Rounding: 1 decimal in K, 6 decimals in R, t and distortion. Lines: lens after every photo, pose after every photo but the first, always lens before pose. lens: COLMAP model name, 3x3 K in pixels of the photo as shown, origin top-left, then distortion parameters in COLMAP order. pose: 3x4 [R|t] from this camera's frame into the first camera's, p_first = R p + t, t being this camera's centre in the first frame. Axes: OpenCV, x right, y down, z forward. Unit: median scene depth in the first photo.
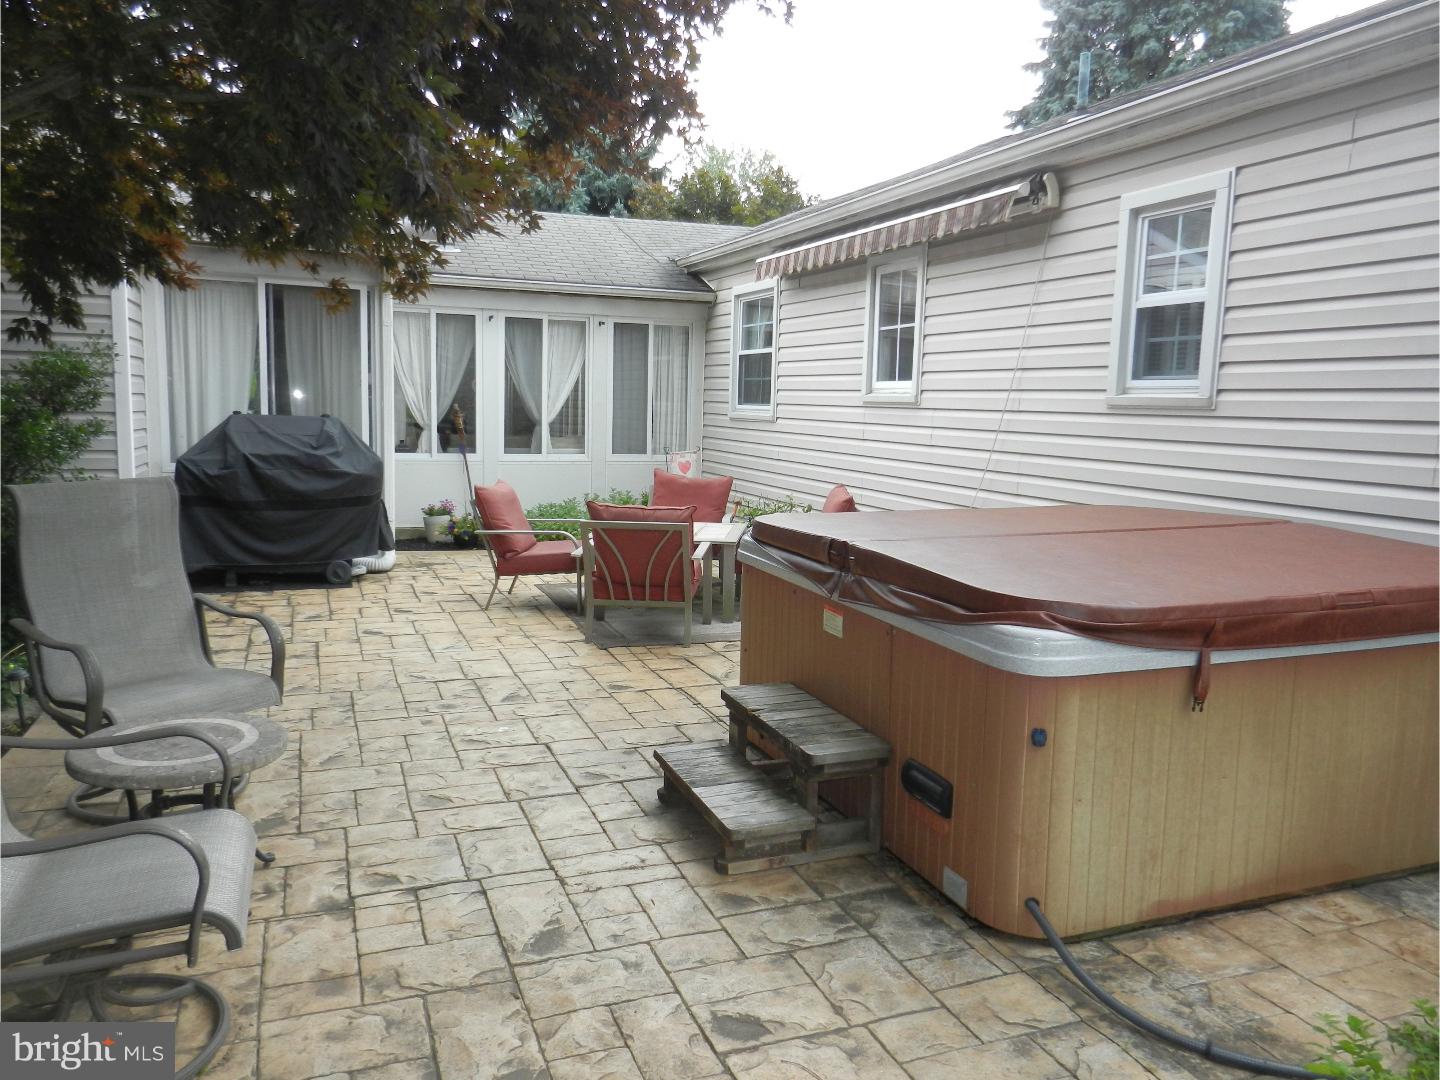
lens RADIAL K [[1063.2, 0, 720.7], [0, 1063.2, 542.5], [0, 0, 1]] dist [-0.008269, 0.016691]
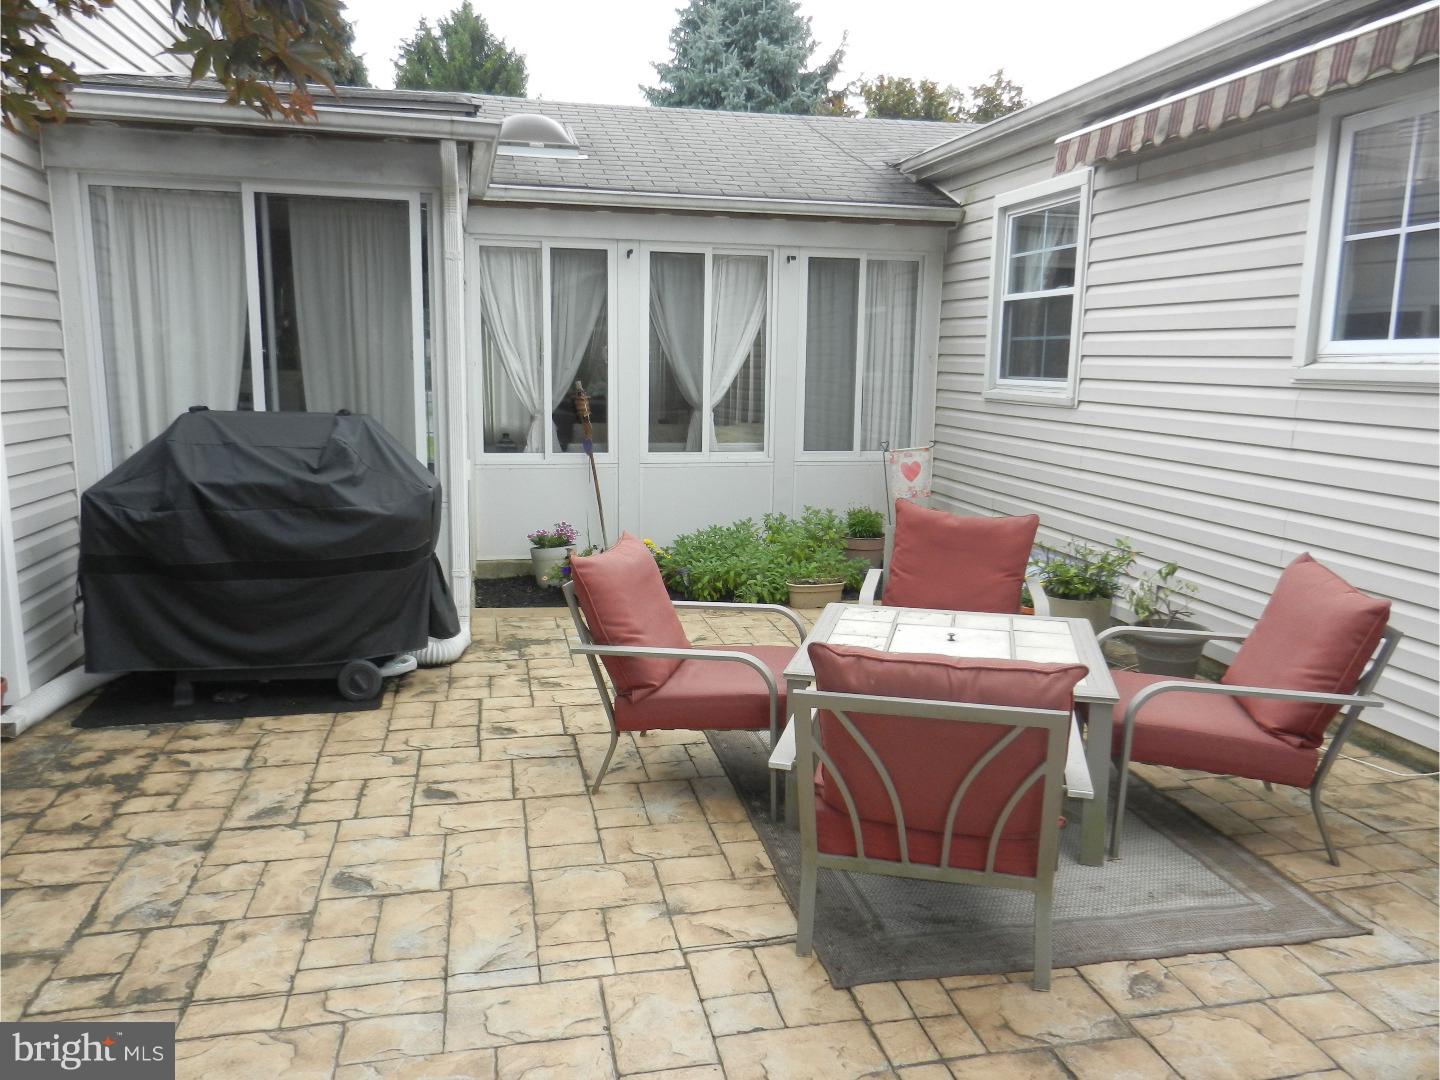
lens RADIAL K [[1063.2, 0, 717.6], [0, 1063.2, 536.9], [0, 0, 1]] dist [-0.008269, 0.016691]
pose [[0.988526, 0.013049, -0.150485, -0.058745], [-0.008188, 0.999426, 0.032878, -0.055415], [0.150828, -0.031269, 0.988065, 0.346814]]
